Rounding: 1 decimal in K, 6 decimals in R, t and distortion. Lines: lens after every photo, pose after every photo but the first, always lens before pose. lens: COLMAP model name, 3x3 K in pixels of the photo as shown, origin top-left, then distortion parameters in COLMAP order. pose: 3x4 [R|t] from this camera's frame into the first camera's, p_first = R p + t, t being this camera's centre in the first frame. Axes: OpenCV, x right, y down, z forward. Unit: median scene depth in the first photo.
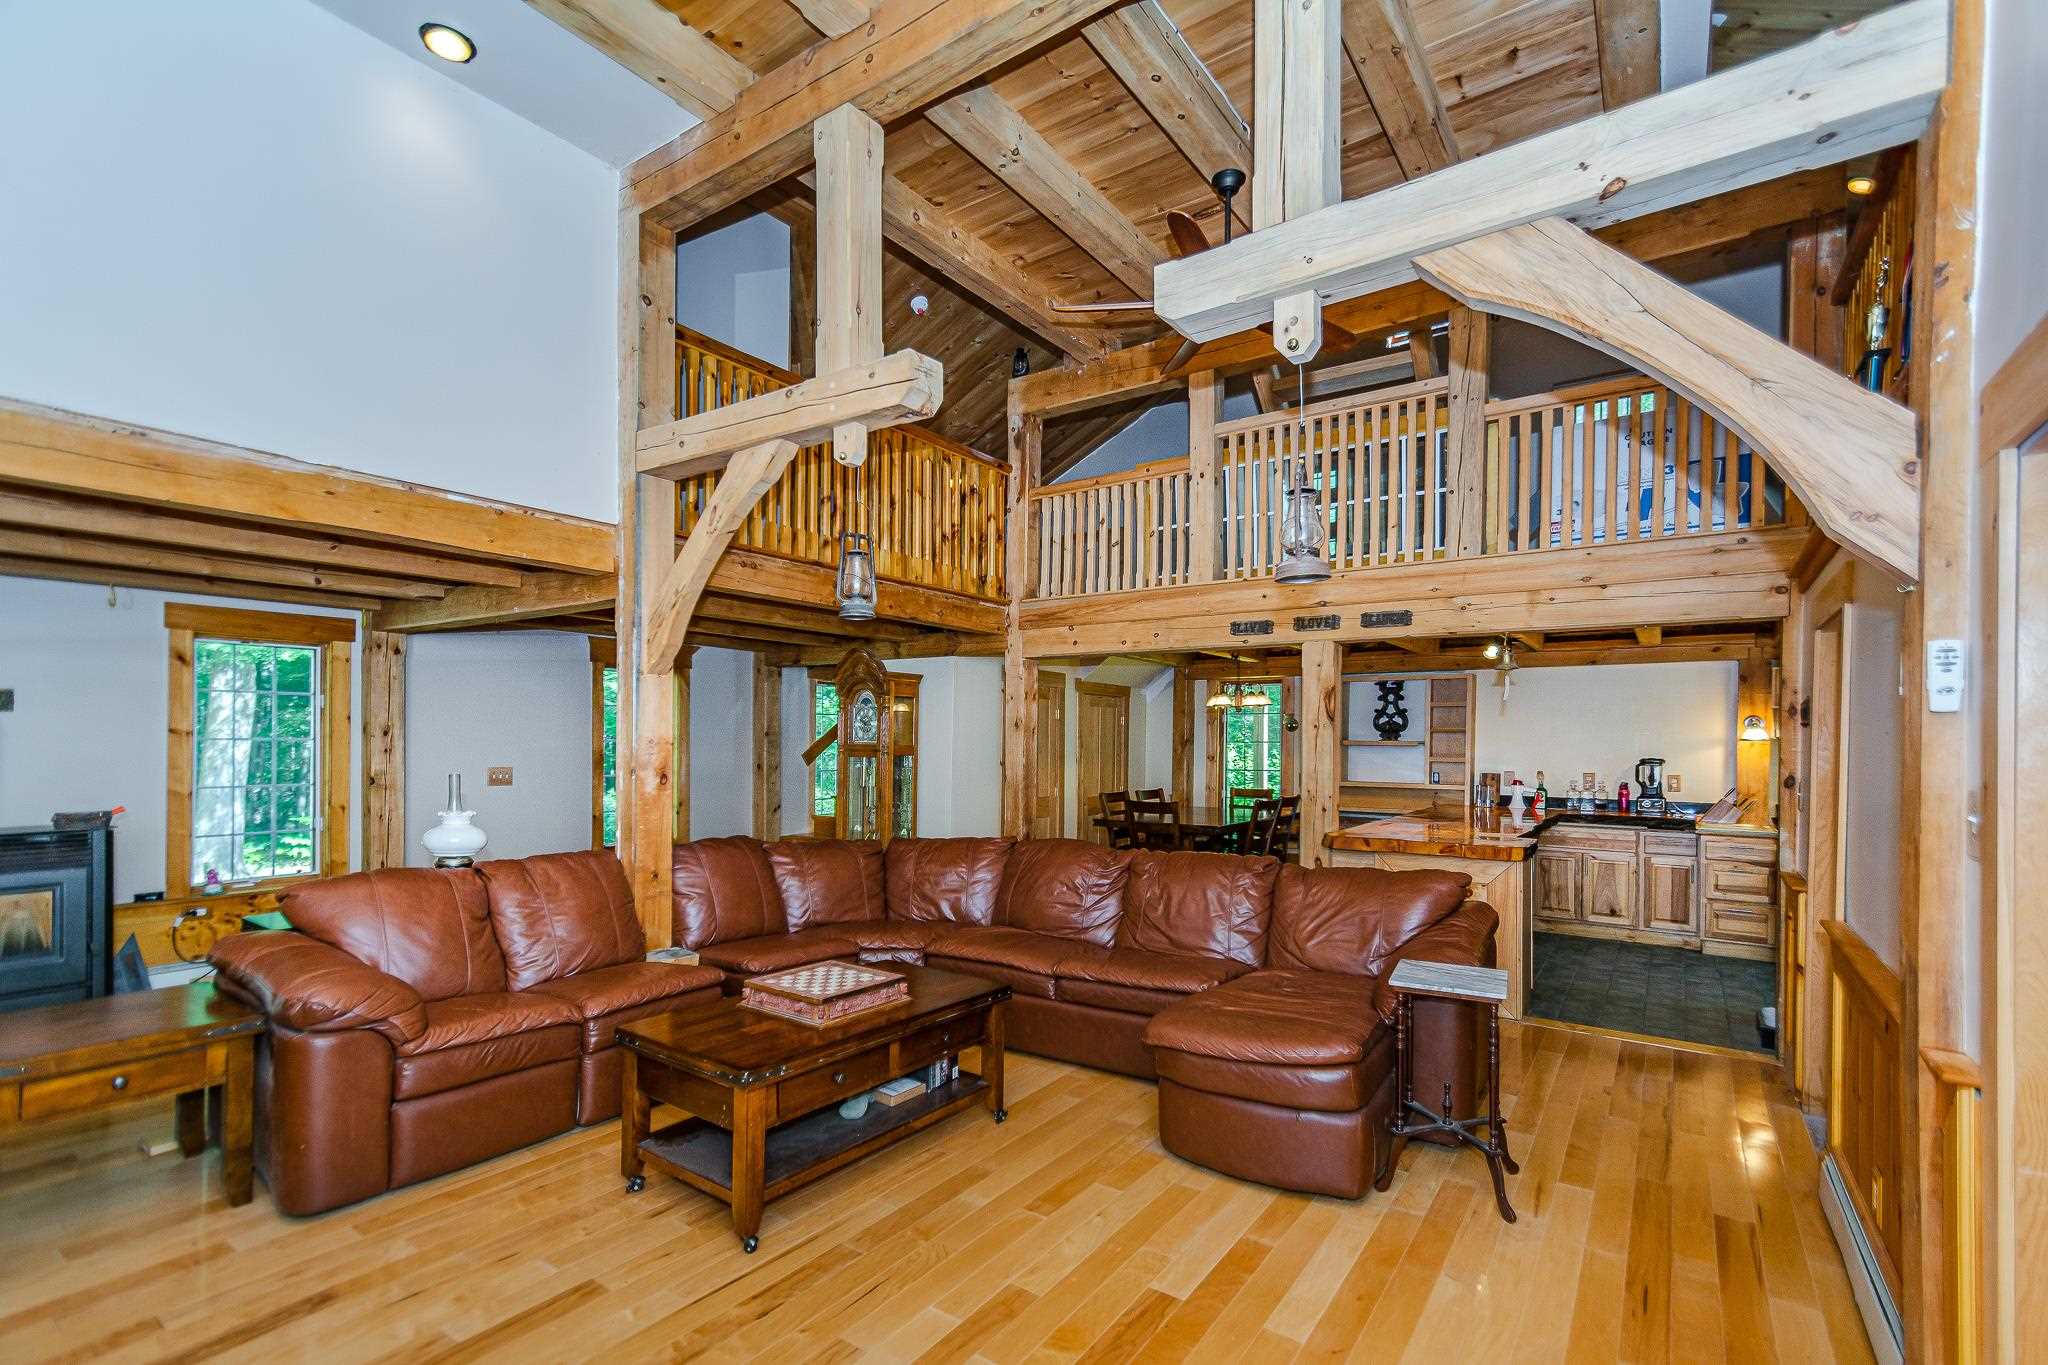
lens RADIAL K [[916.7, 0, 1036.6], [0, 916.7, 736.3], [0, 0, 1]] dist [0.014324, 0.000076]
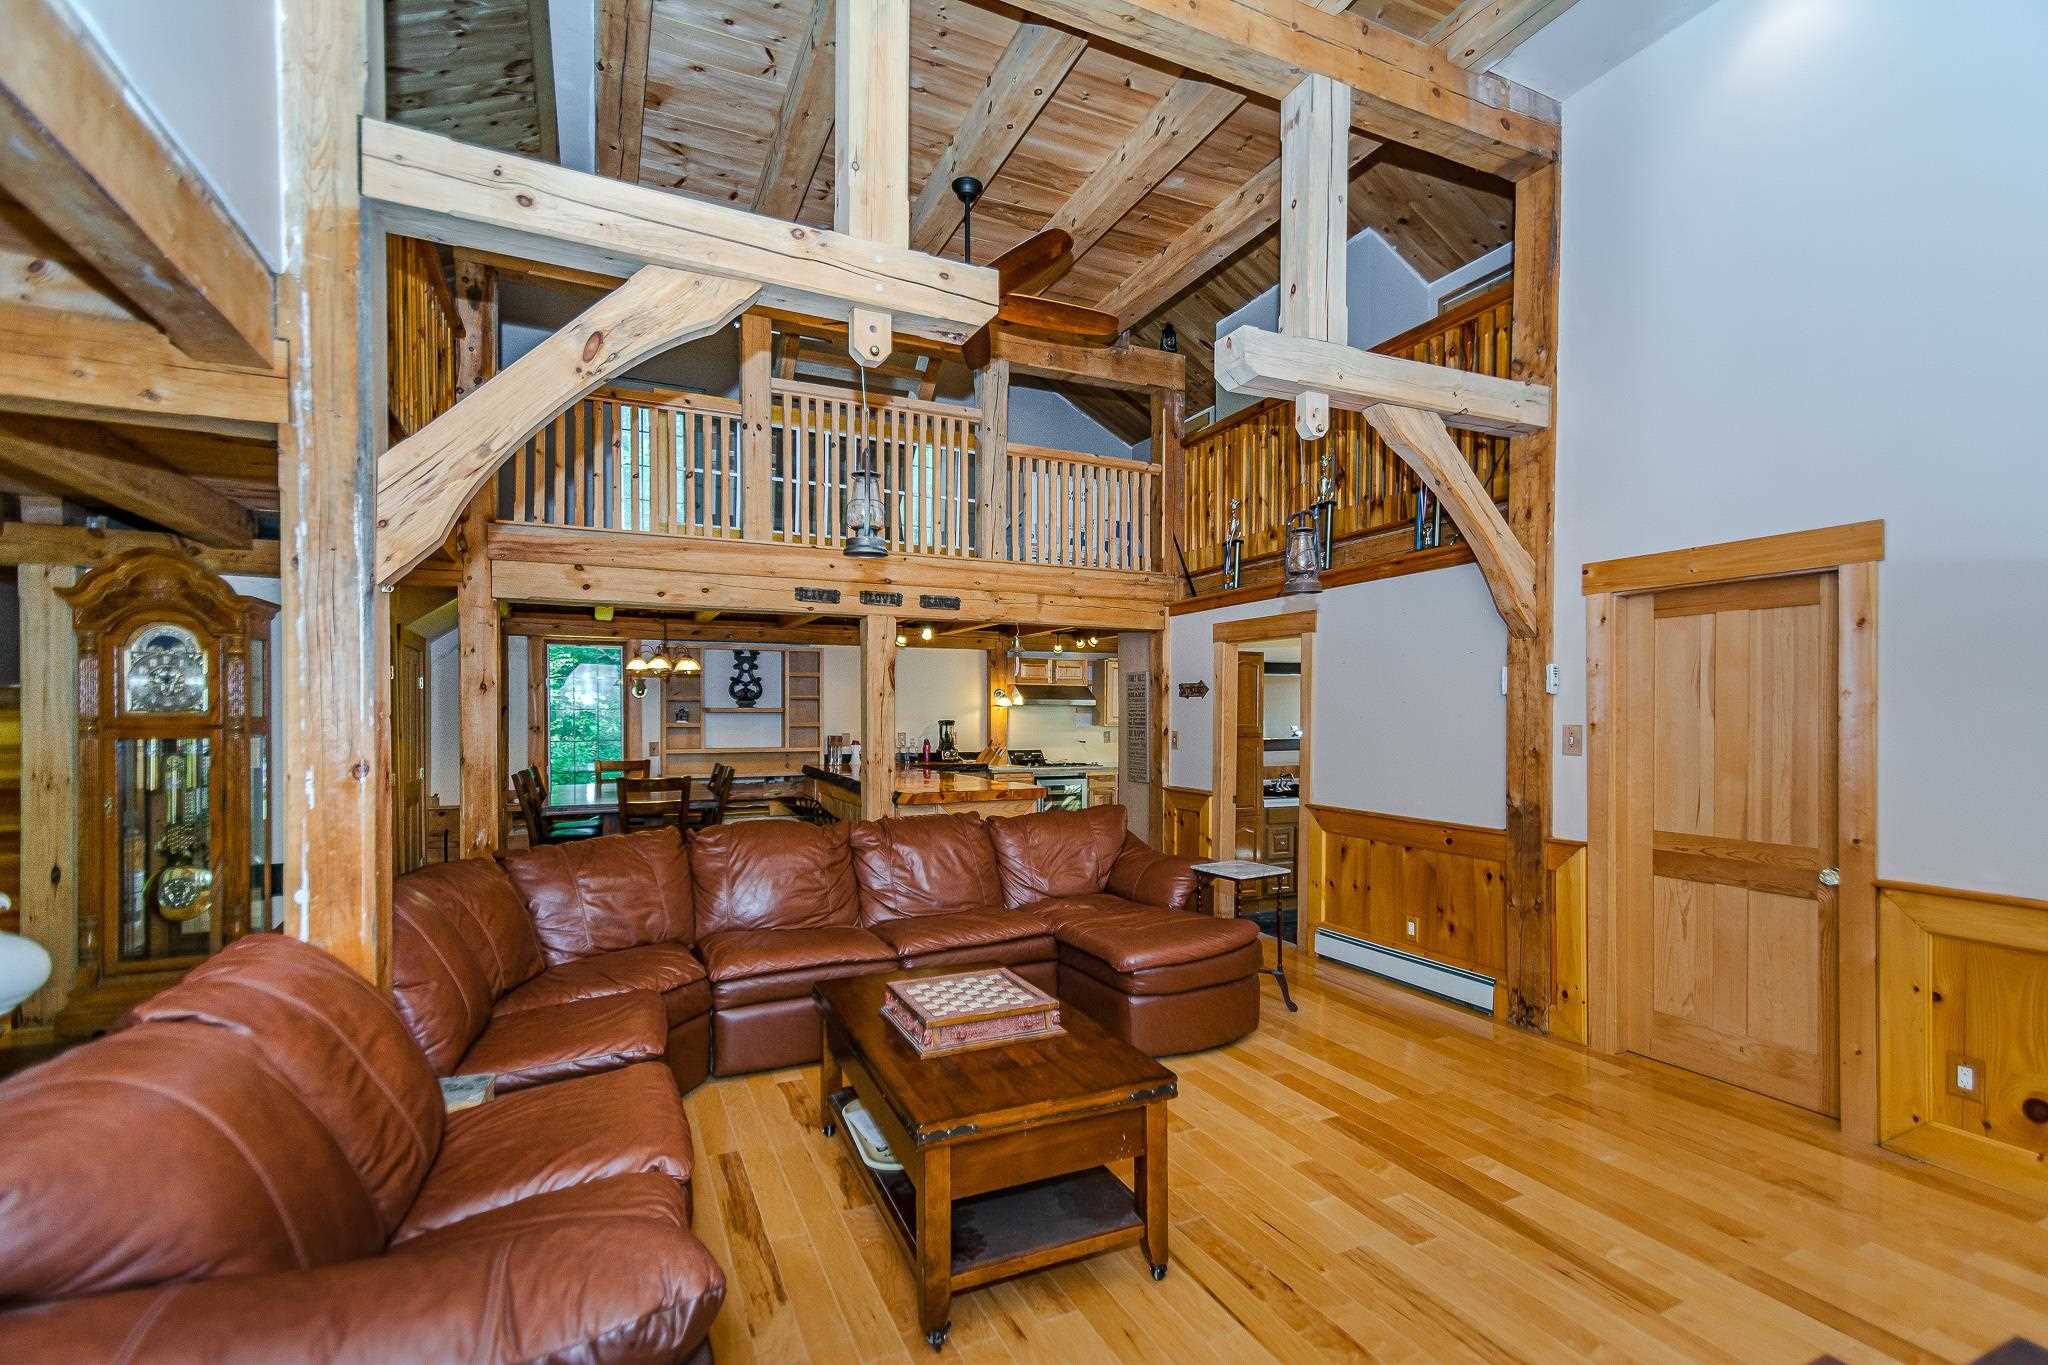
lens RADIAL K [[901.6, 0, 1027.6], [0, 901.6, 715.3], [0, 0, 1]] dist [0.003510, 0.000372]
pose [[0.501195, -0.010931, 0.865266, -0.423209], [0.000213, 0.999922, 0.012508, 0.000872], [-0.865335, -0.006085, 0.501158, 0.253770]]
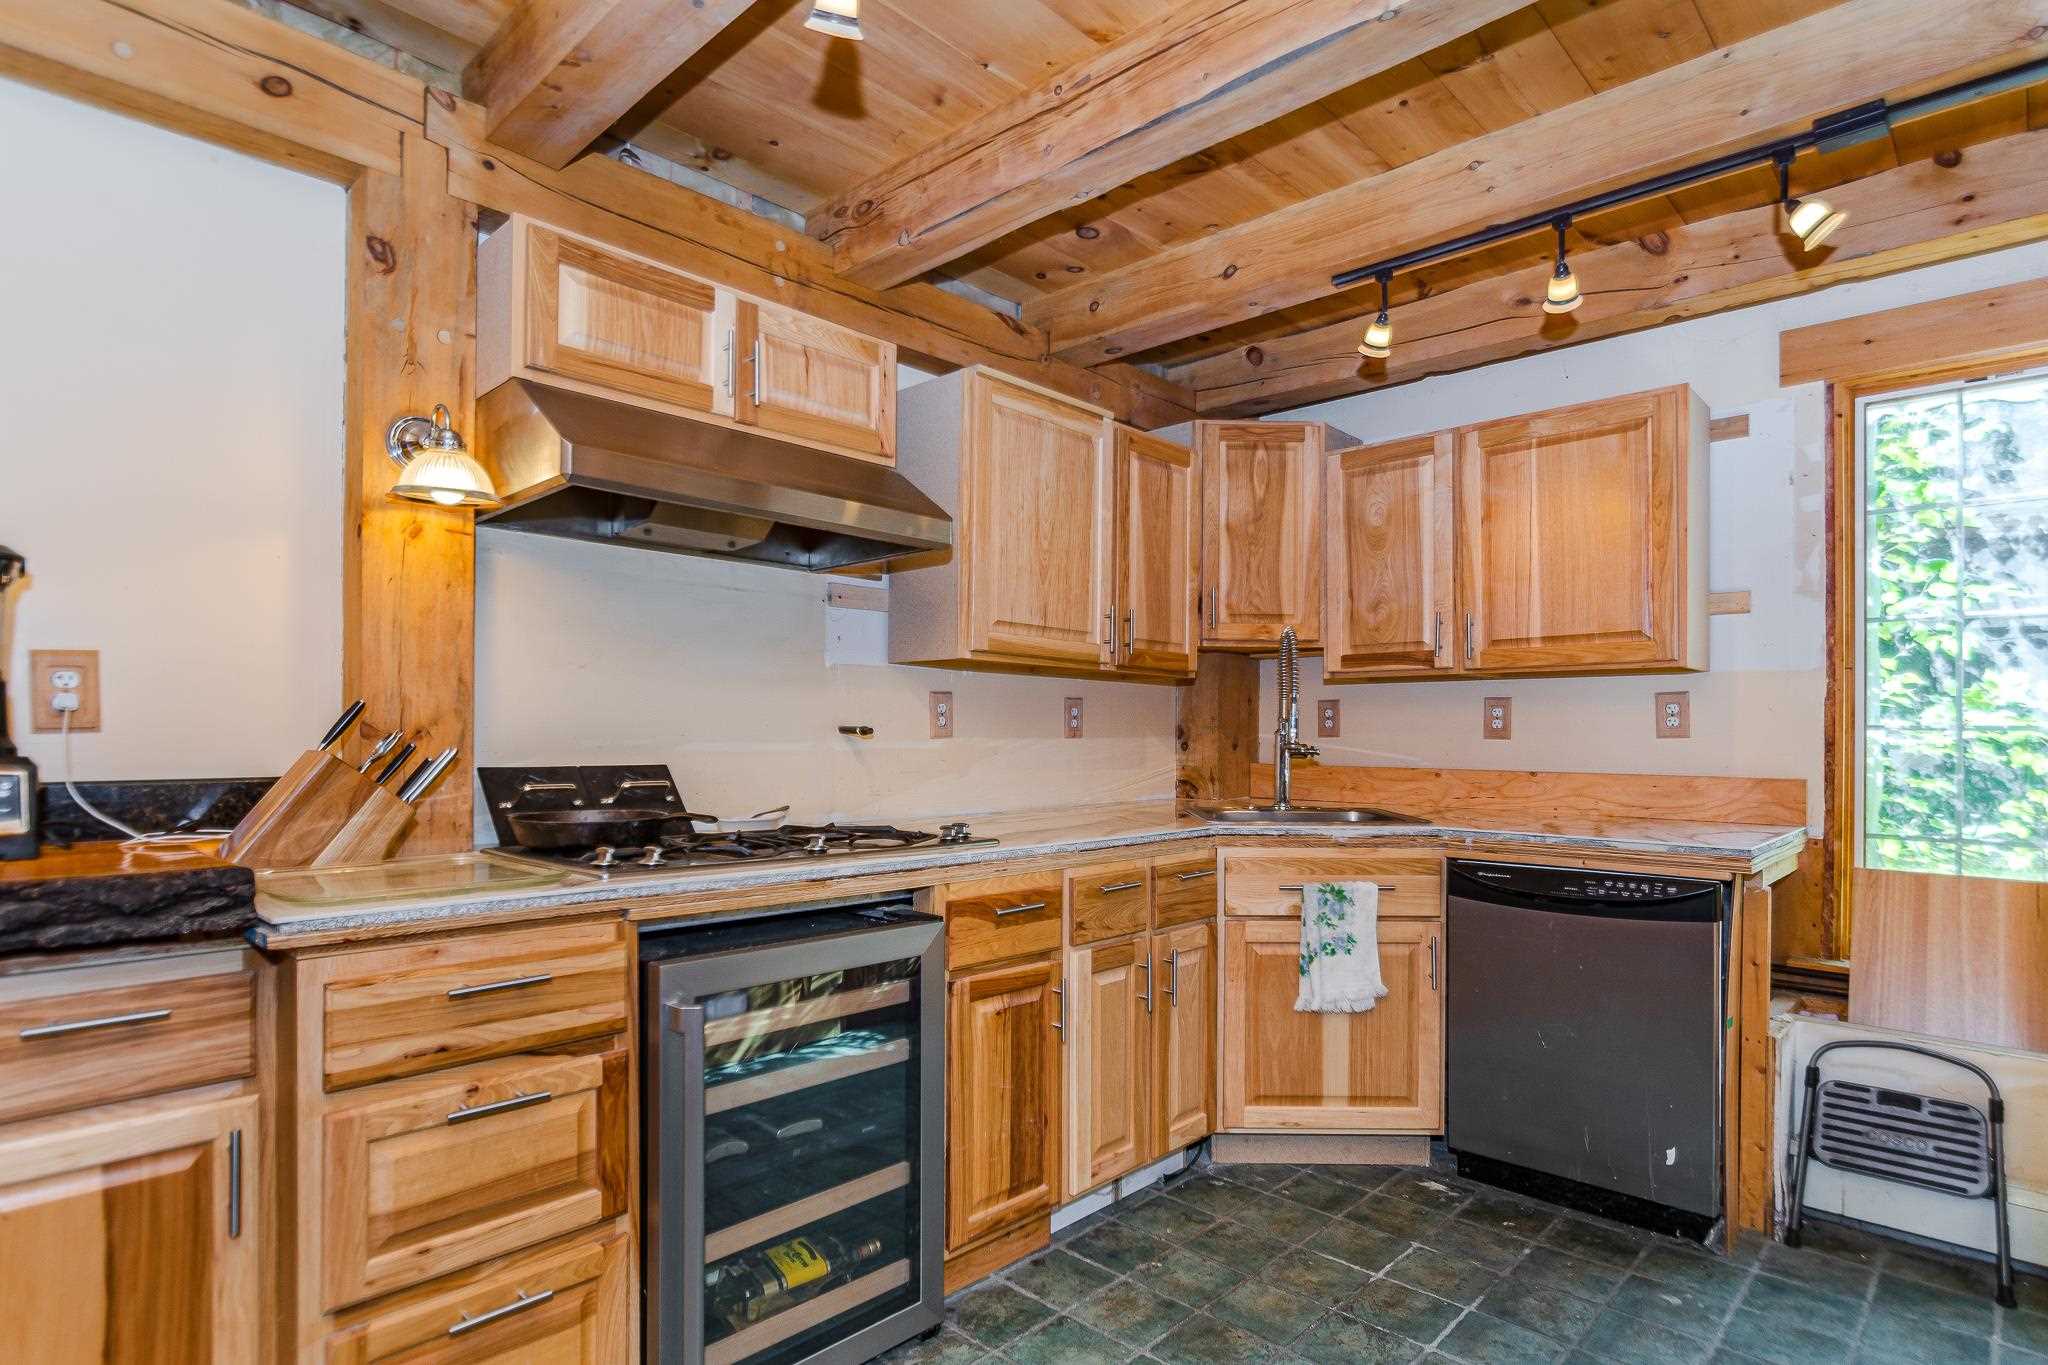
lens RADIAL K [[1051.1, 0, 1021.9], [0, 1051.1, 732.1], [0, 0, 1]] dist [-0.018228, 0.010689]
pose [[0.143004, -0.005644, 0.989706, 0.518451], [-0.005242, 0.999965, 0.006460, 0.060499], [-0.989708, -0.006112, 0.142969, 0.797919]]
